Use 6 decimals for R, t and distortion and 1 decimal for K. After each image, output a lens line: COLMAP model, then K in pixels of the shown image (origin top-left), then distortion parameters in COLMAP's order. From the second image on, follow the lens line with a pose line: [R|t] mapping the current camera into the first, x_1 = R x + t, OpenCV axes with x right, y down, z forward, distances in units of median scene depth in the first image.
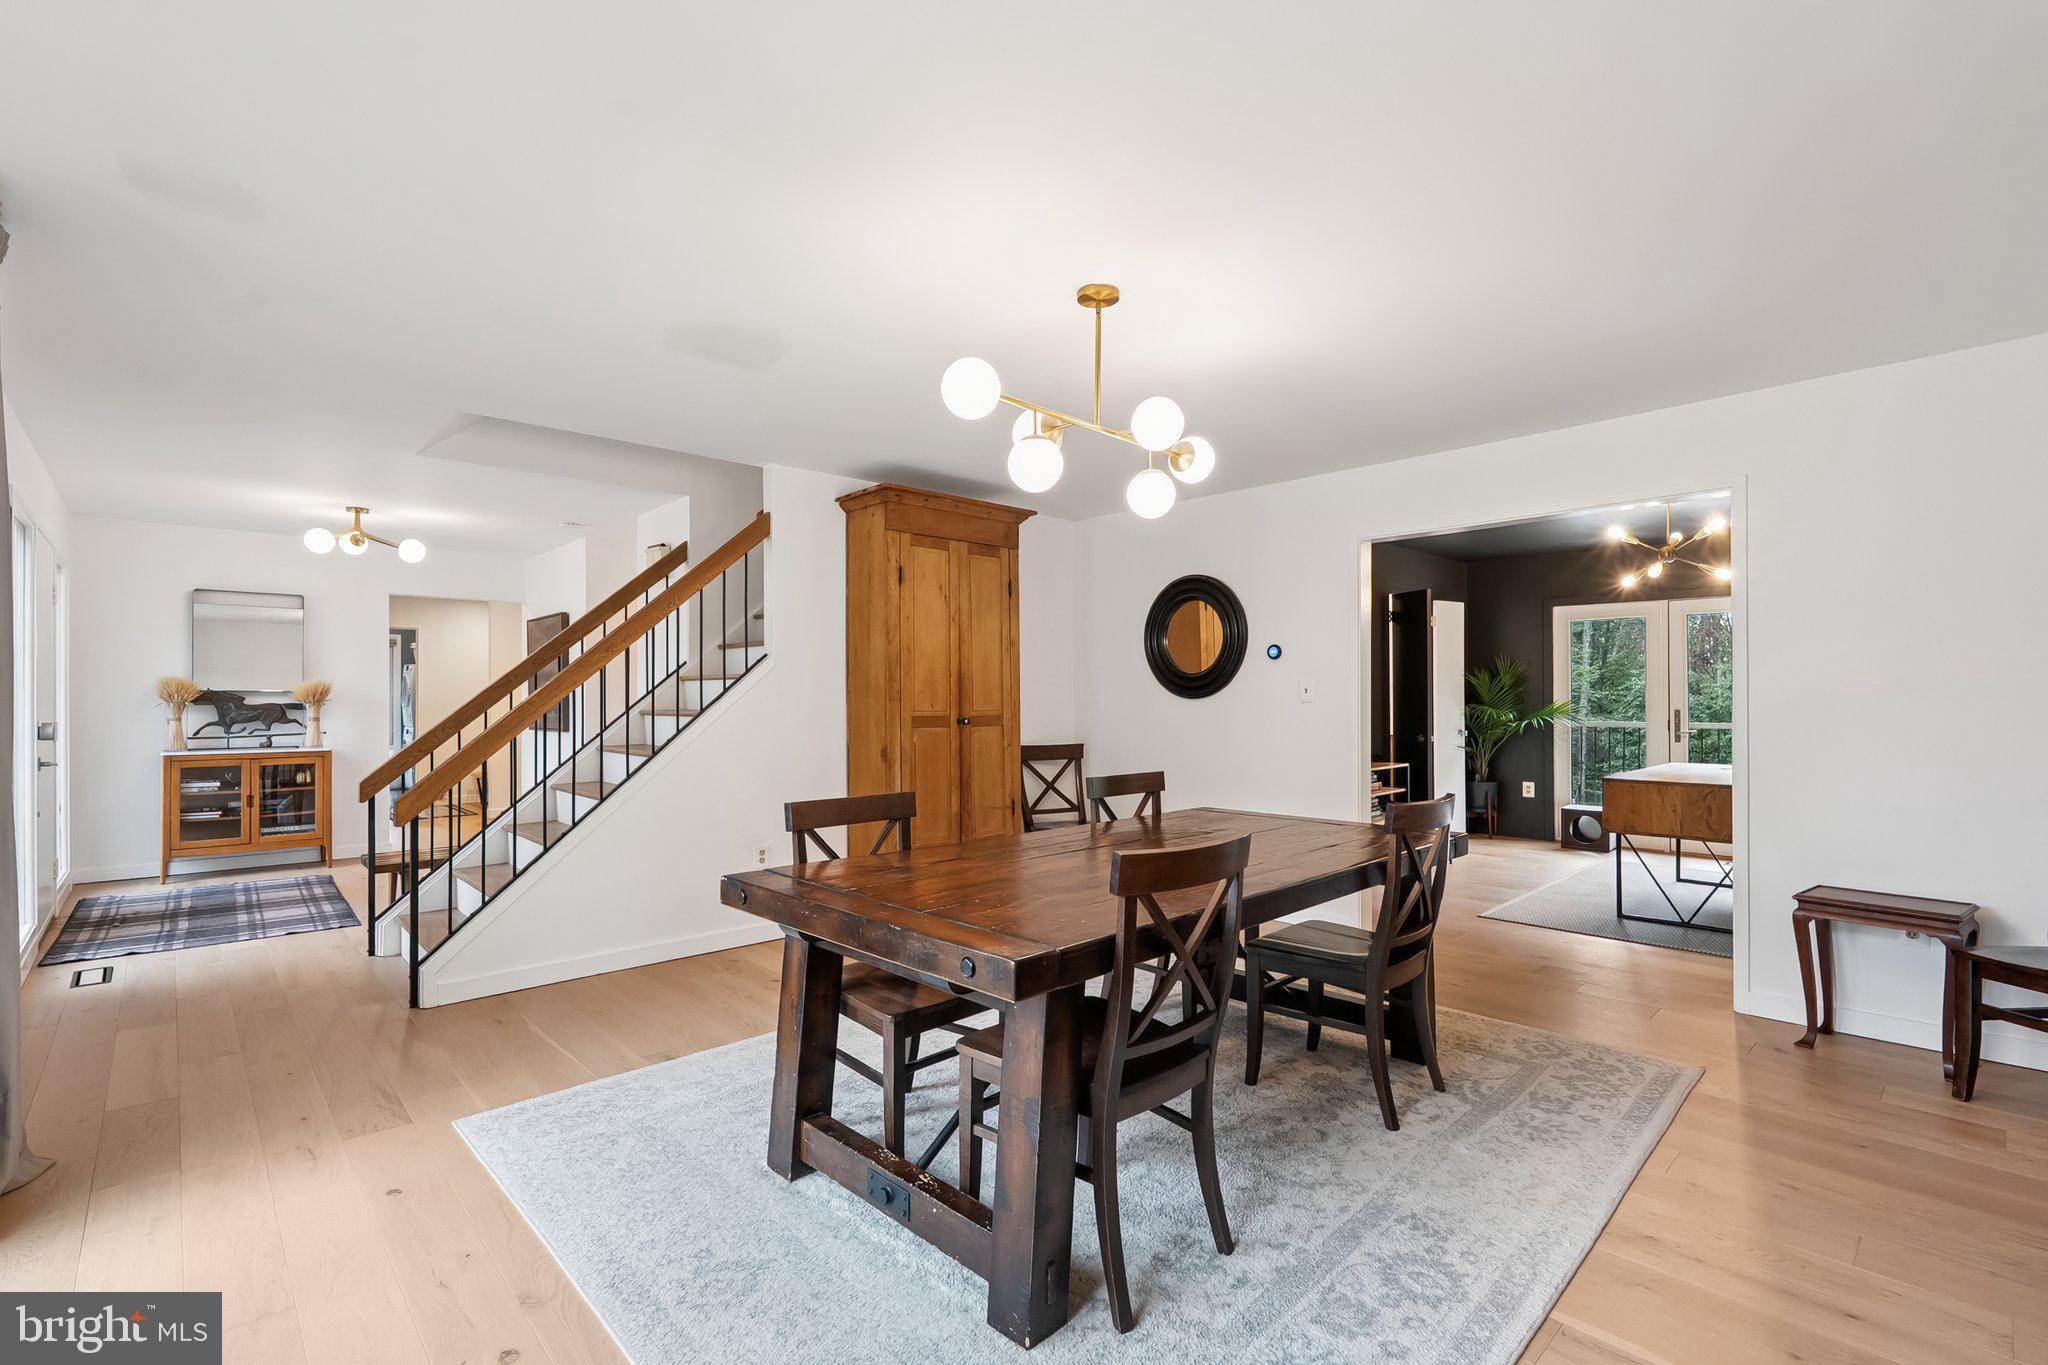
lens RADIAL K [[920.7, 0, 1015.2], [0, 920.7, 684.5], [0, 0, 1]] dist [-0.002730, -0.000856]
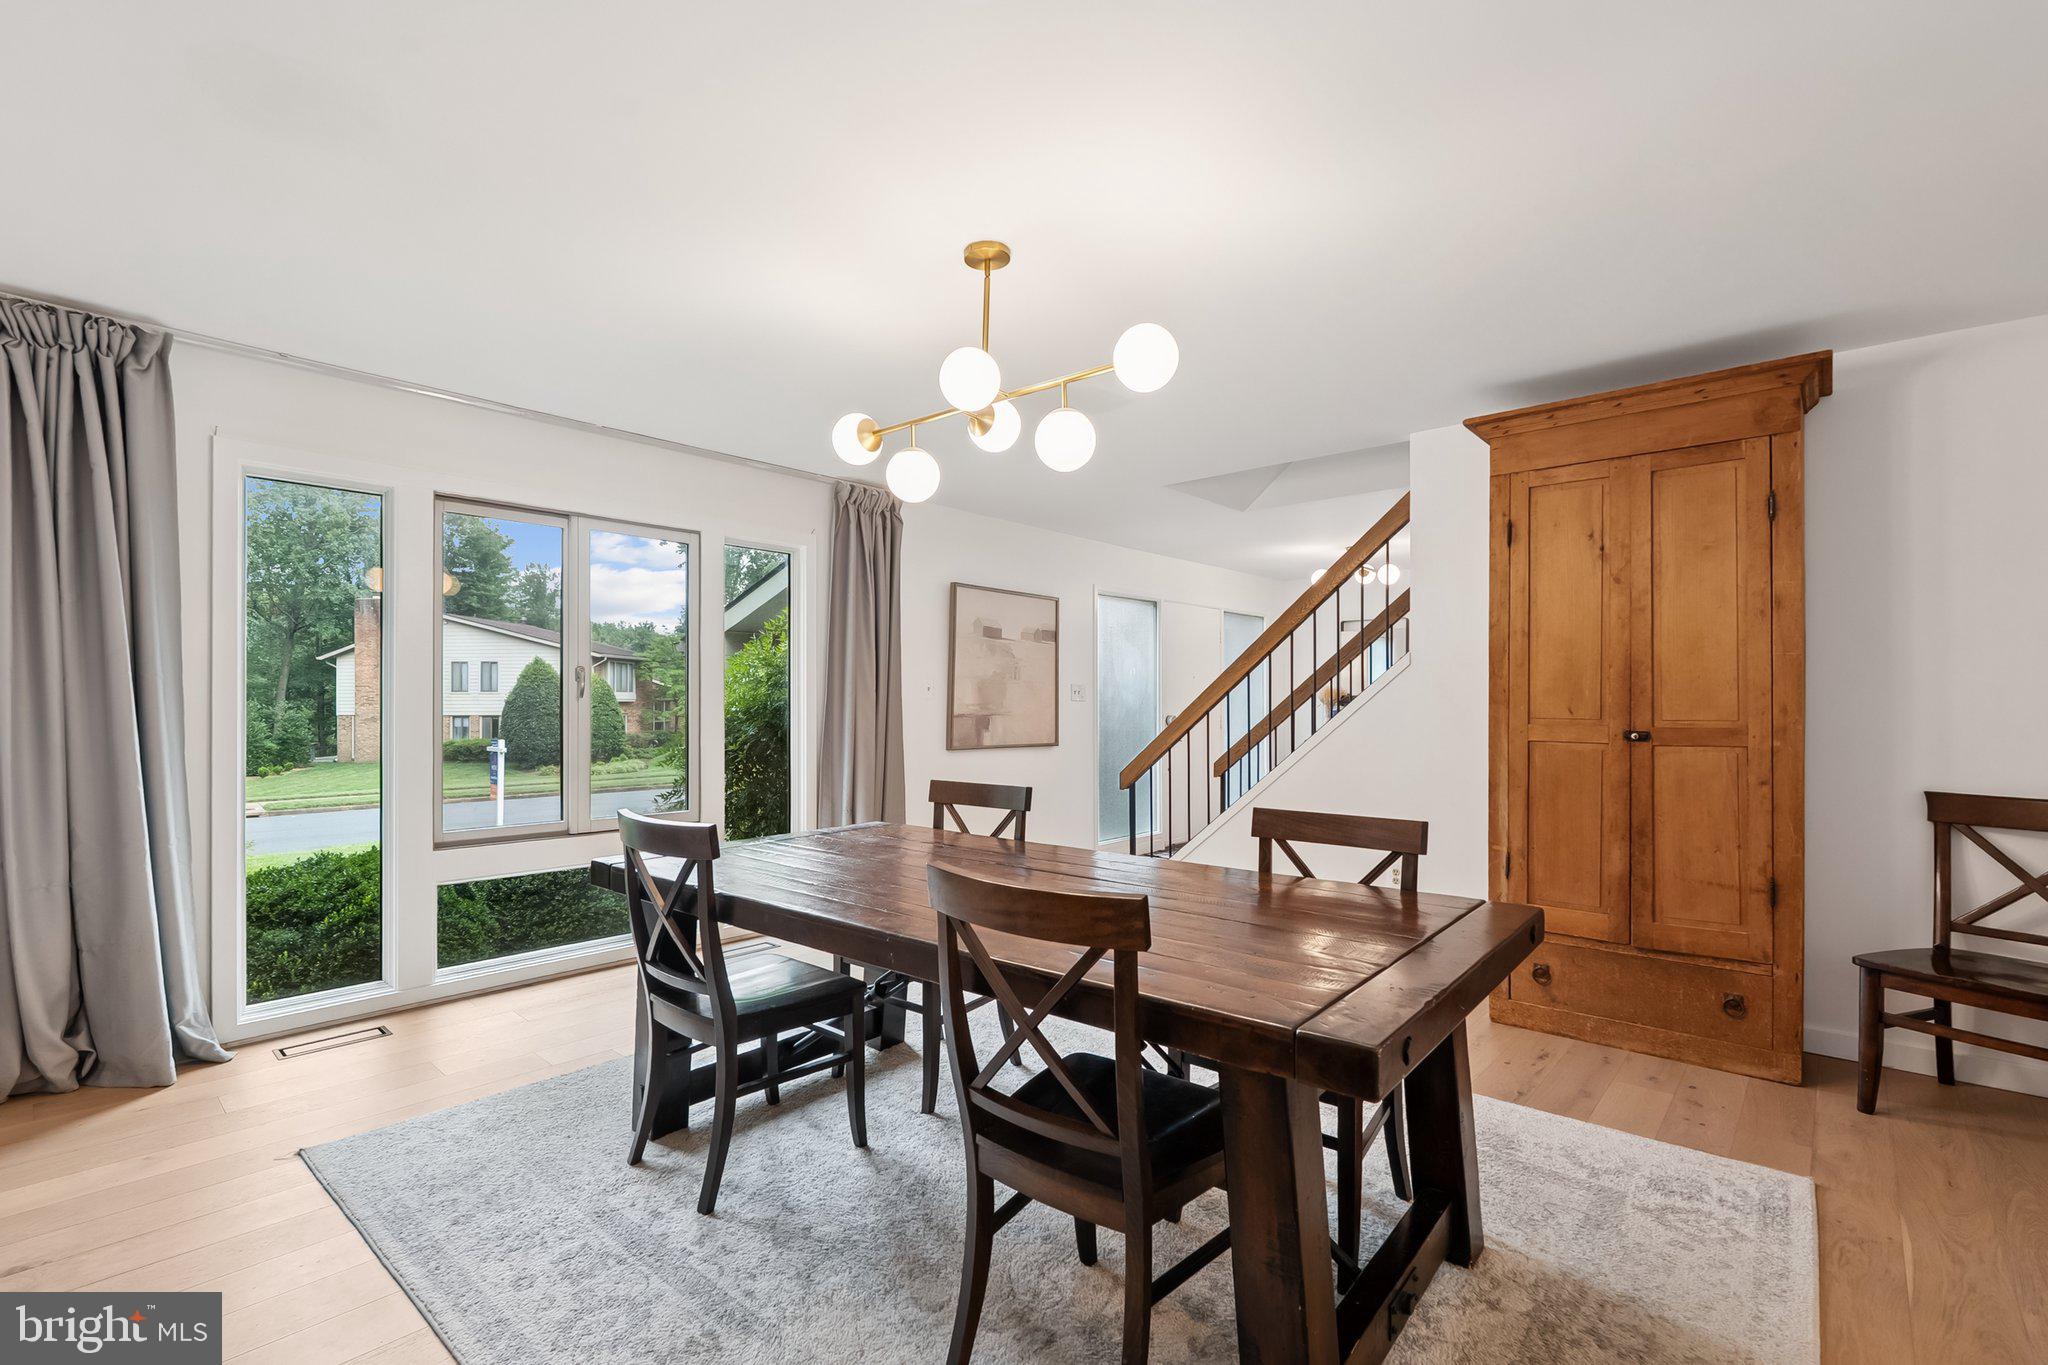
lens RADIAL K [[920.7, 0, 1015.2], [0, 920.7, 684.5], [0, 0, 1]] dist [-0.002730, -0.000856]
pose [[0.112022, -0.016214, -0.993573, 0.681178], [0.012567, 0.999810, -0.014899, 0.010644], [0.993626, -0.010817, 0.112204, 0.632039]]
